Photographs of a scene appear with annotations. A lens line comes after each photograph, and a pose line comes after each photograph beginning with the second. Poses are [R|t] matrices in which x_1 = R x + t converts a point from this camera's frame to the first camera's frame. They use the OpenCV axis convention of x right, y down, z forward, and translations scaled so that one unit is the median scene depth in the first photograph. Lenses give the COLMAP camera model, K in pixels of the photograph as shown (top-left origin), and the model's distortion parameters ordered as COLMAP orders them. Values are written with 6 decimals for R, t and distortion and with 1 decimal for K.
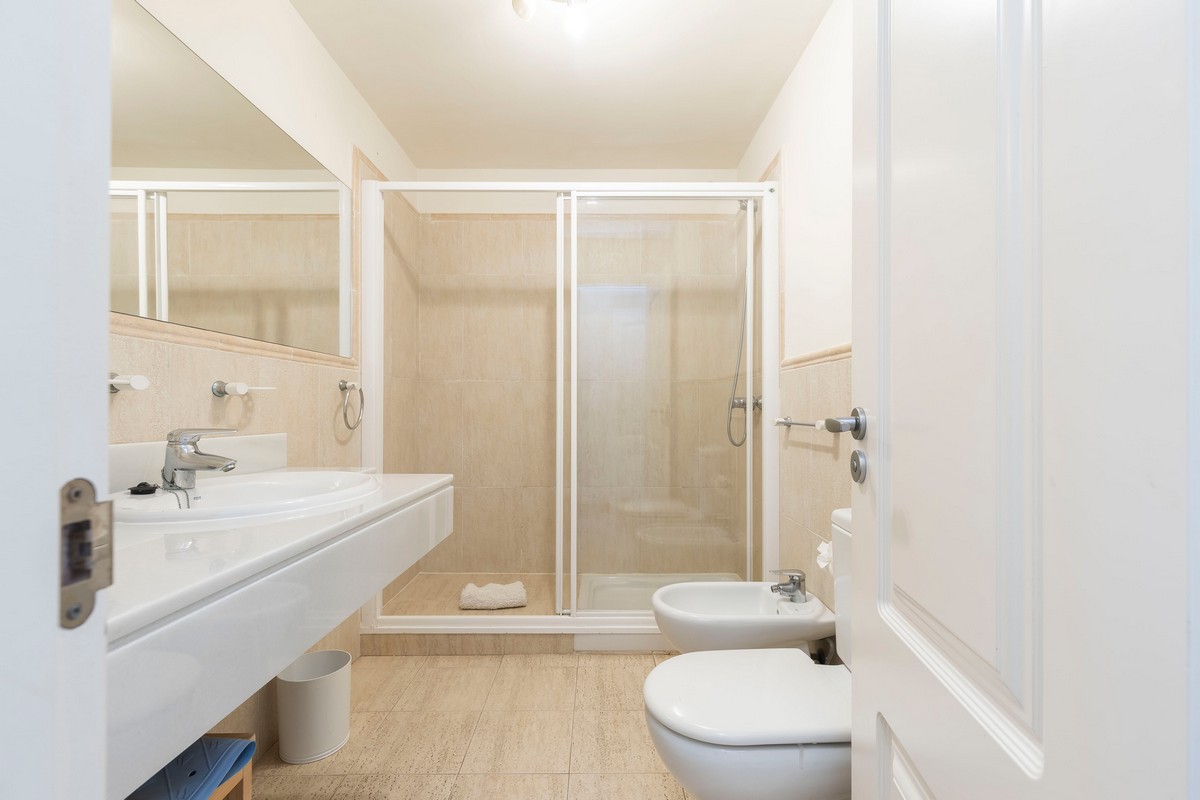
lens RADIAL K [[539.1, 0, 606.8], [0, 539.1, 399.8], [0, 0, 1]] dist [0.000261, 0.000033]
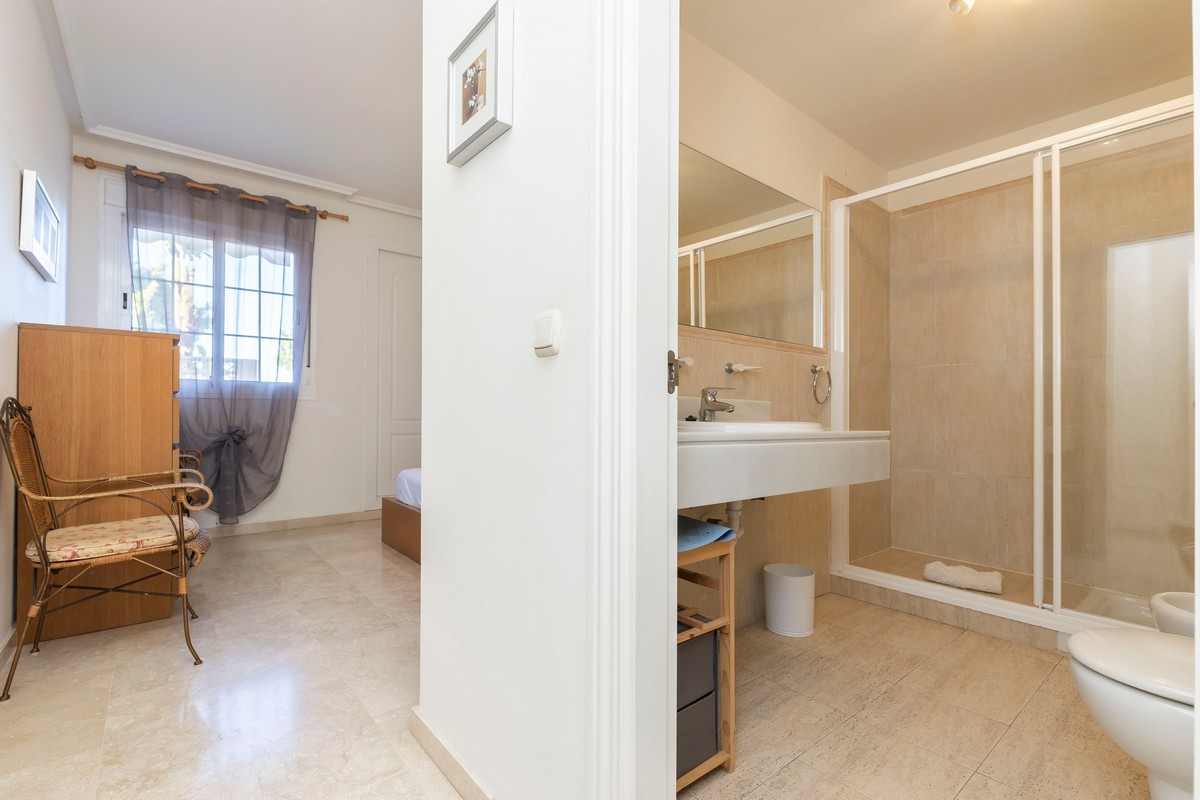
lens RADIAL K [[539.1, 0, 606.8], [0, 539.1, 399.8], [0, 0, 1]] dist [0.000261, 0.000033]
pose [[0.642441, -0.010399, -0.766265, 0.151746], [0.000843, 0.999917, -0.012864, 0.055863], [0.766335, 0.007618, 0.642396, -0.166074]]
